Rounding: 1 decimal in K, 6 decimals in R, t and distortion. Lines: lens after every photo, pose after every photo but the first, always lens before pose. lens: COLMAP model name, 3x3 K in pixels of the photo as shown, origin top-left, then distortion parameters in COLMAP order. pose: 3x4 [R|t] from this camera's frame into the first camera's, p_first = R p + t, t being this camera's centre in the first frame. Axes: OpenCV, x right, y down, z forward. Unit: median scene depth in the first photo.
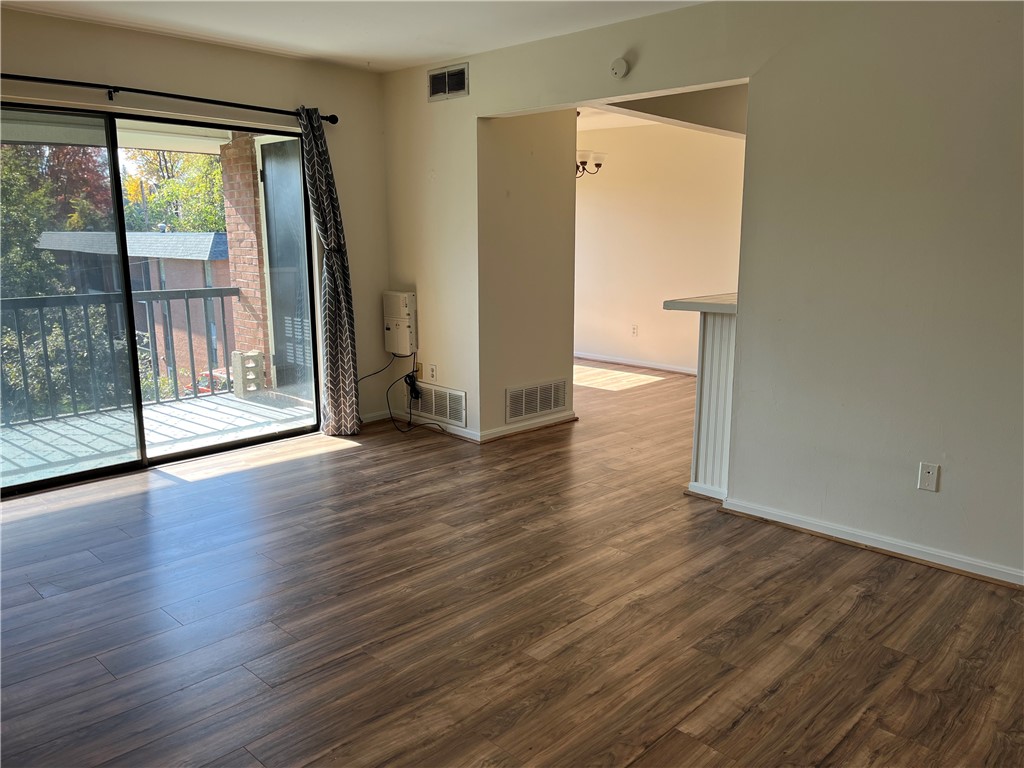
lens RADIAL K [[778.6, 0, 515.1], [0, 778.6, 379.2], [0, 0, 1]] dist [0.058687, -0.080921]
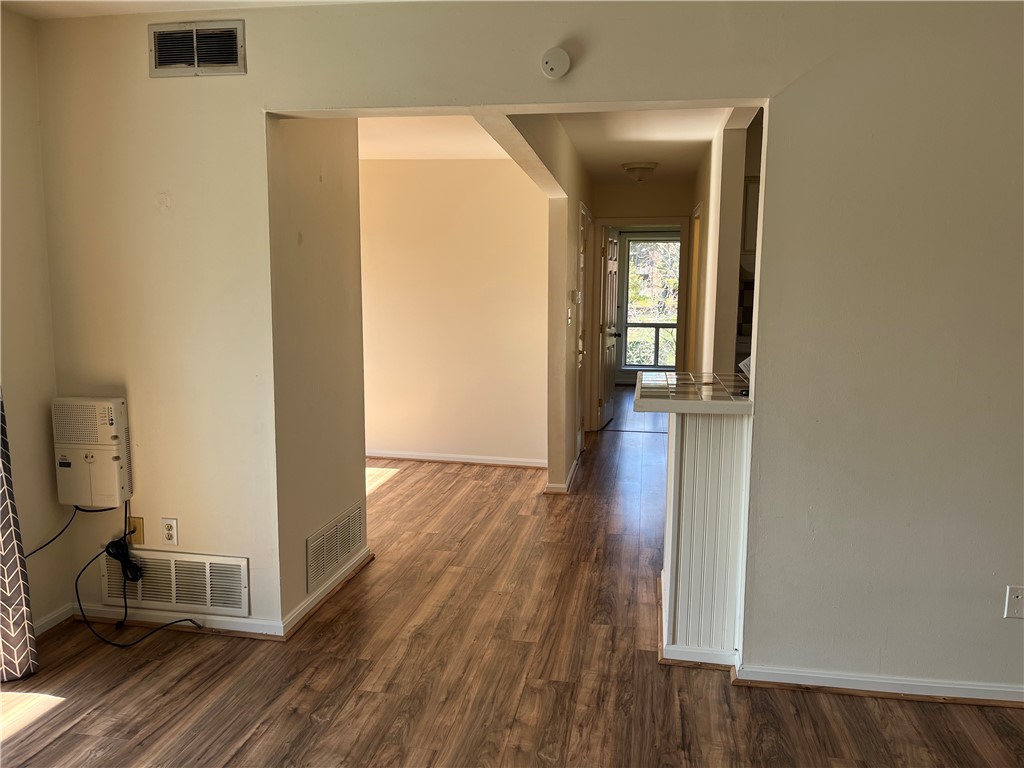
lens RADIAL K [[778.6, 0, 527.3], [0, 778.6, 385.9], [0, 0, 1]] dist [0.058687, -0.080921]
pose [[0.826478, -0.064292, 0.559286, -0.212399], [0.094420, 0.995215, -0.025124, -0.079475], [-0.554994, 0.073572, 0.828594, 0.358738]]
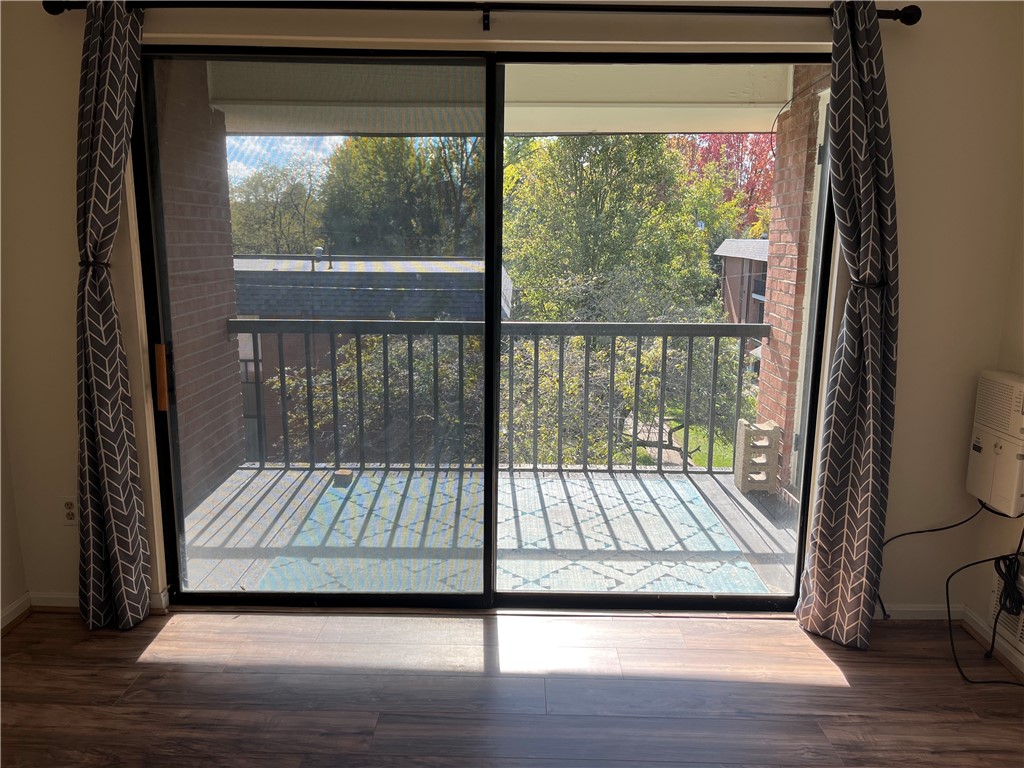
lens RADIAL K [[778.6, 0, 496.7], [0, 778.6, 394.0], [0, 0, 1]] dist [0.058687, -0.080921]
pose [[0.677396, 0.149255, -0.720318, -0.020611], [-0.142798, 0.987254, 0.070277, -0.094418], [0.721626, 0.055255, 0.690075, 0.475138]]
